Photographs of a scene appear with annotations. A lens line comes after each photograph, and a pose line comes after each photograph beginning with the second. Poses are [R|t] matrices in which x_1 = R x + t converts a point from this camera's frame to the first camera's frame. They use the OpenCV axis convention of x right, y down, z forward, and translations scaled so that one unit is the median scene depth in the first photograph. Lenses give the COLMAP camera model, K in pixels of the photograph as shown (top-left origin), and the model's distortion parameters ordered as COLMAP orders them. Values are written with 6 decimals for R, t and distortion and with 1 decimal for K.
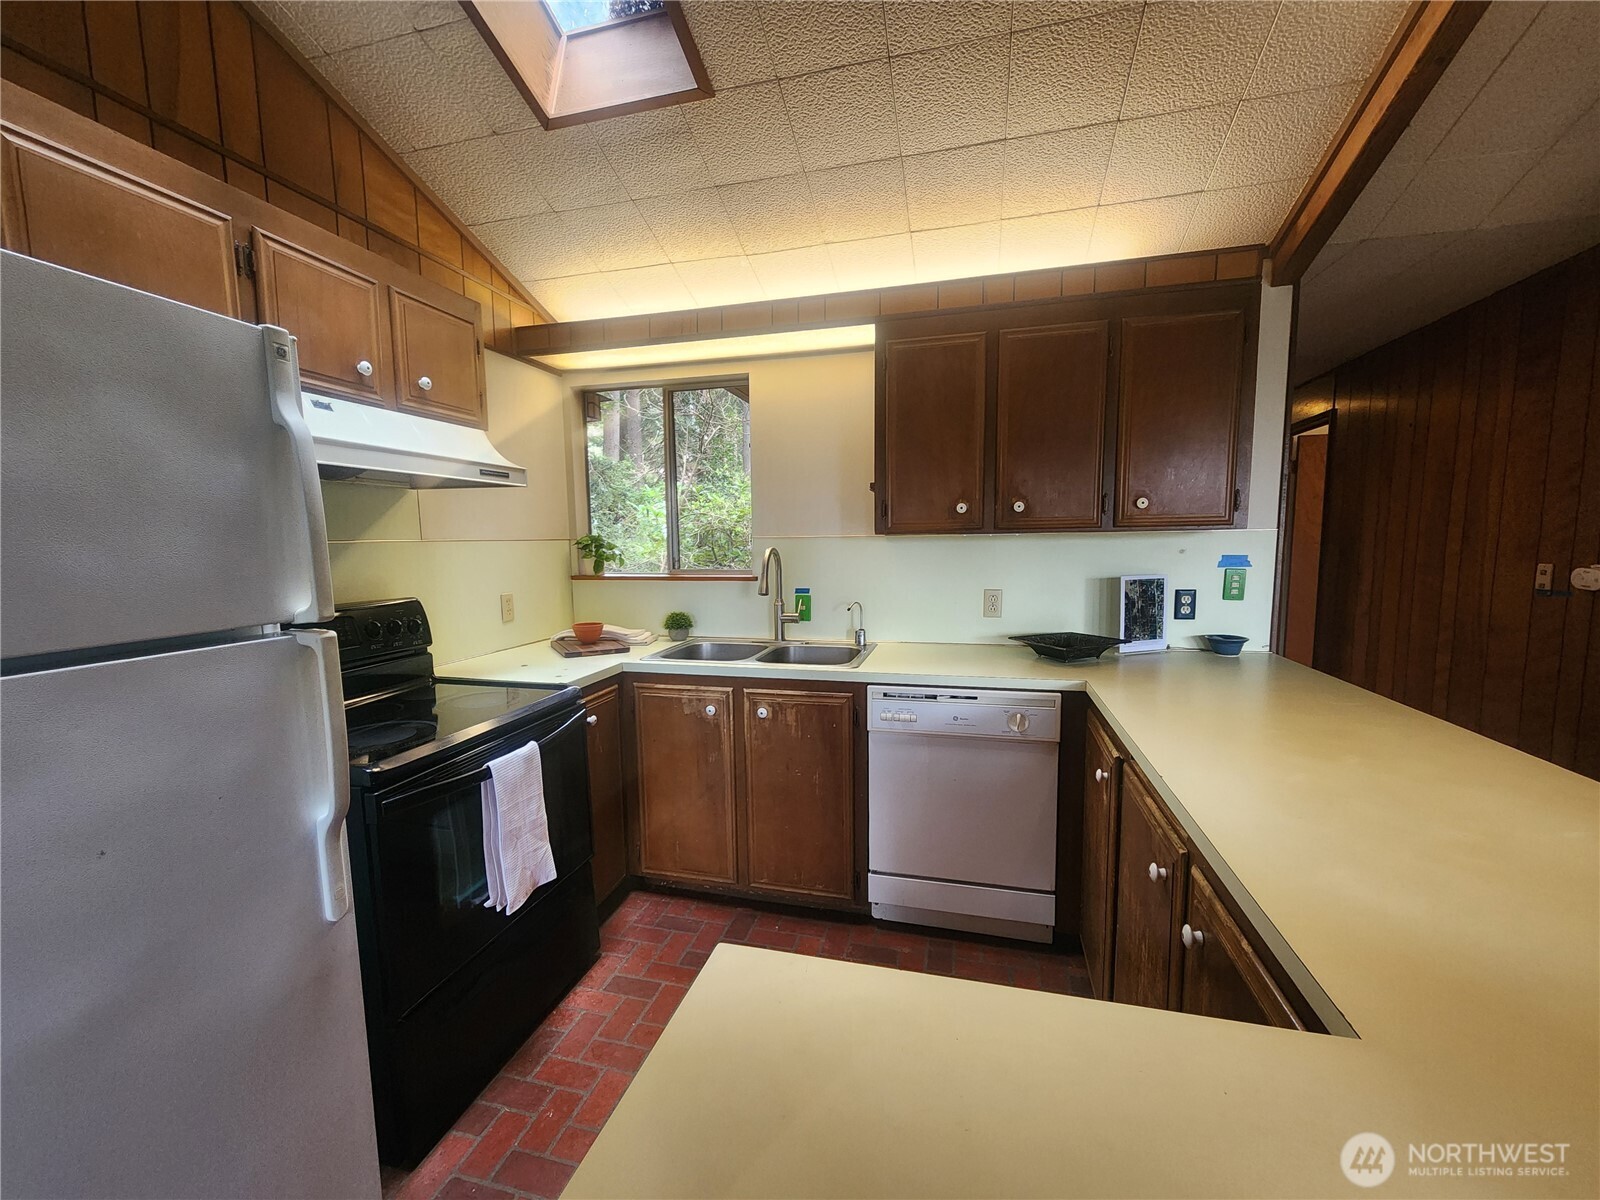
lens RADIAL K [[649.7, 0, 798.4], [0, 649.7, 606.4], [0, 0, 1]] dist [-0.000718, 0.000427]
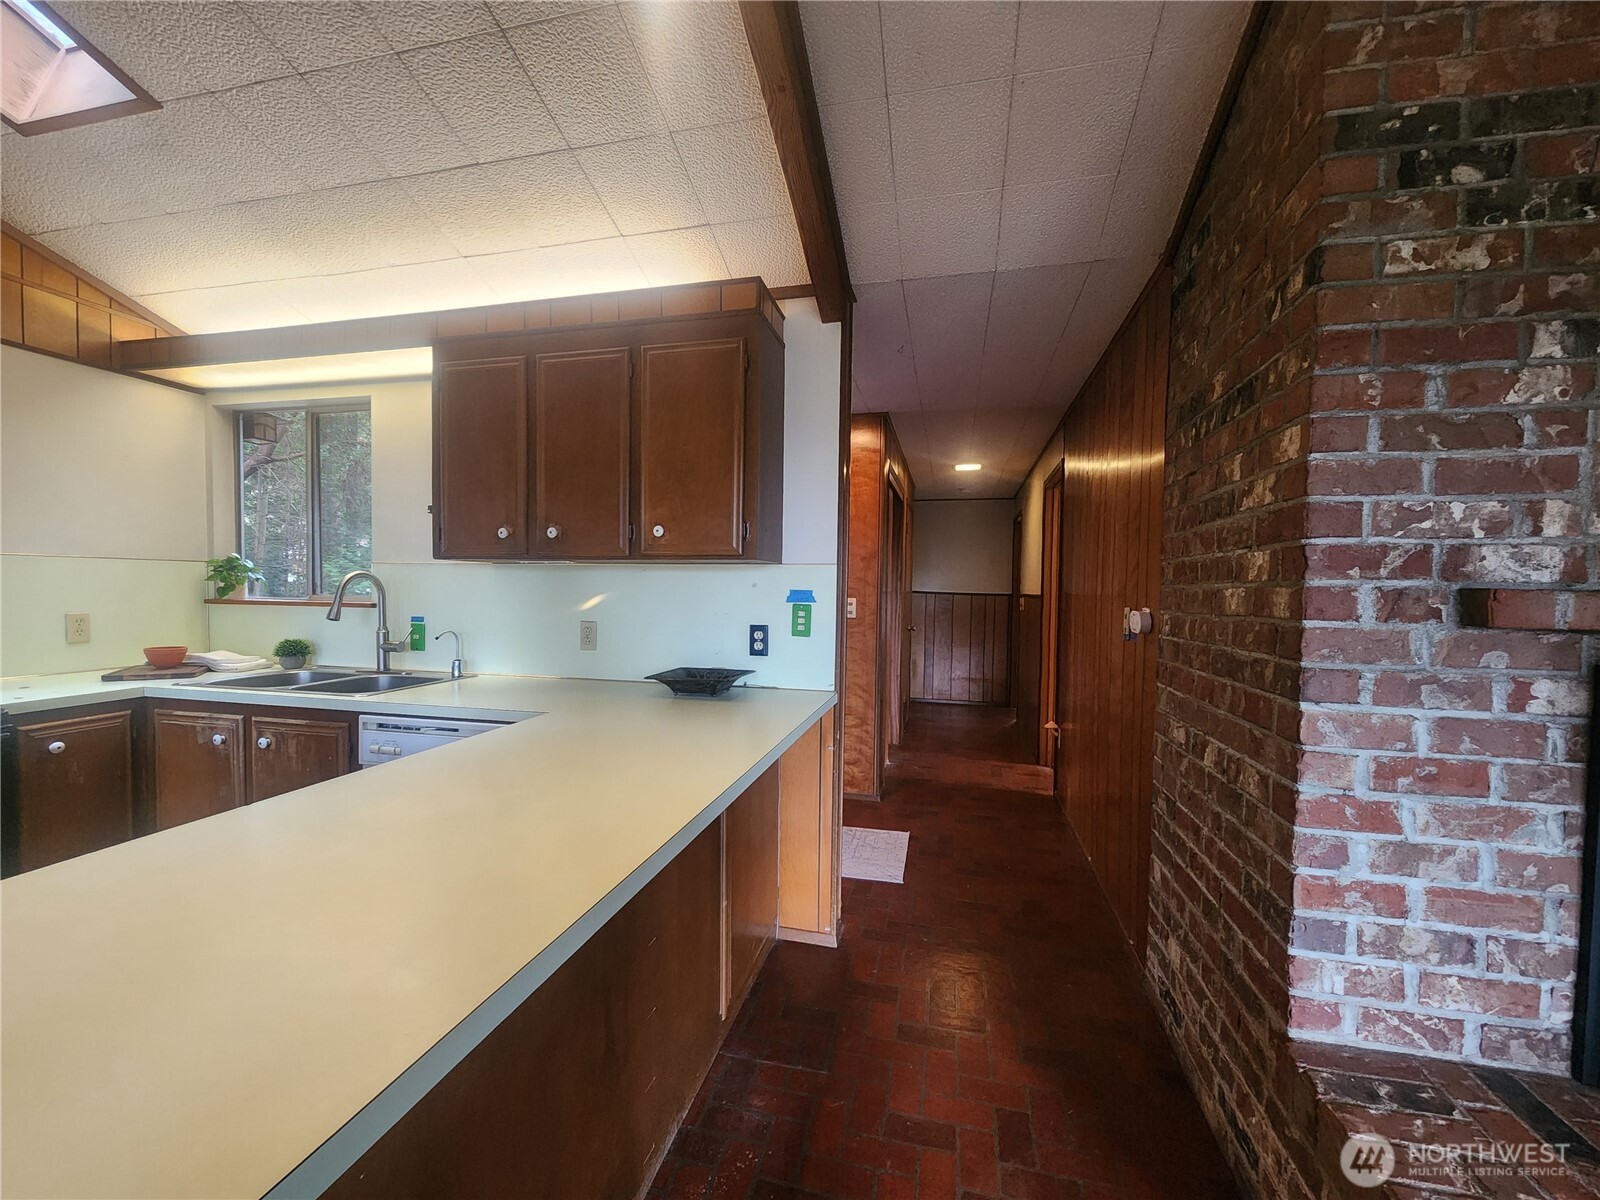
lens RADIAL K [[649.7, 0, 801.4], [0, 649.7, 604.3], [0, 0, 1]] dist [-0.000718, 0.000427]
pose [[0.999175, 0.026927, 0.030389, 0.642022], [-0.024401, 0.996445, -0.080640, 0.020646], [-0.032452, 0.079832, 0.996280, 0.030872]]
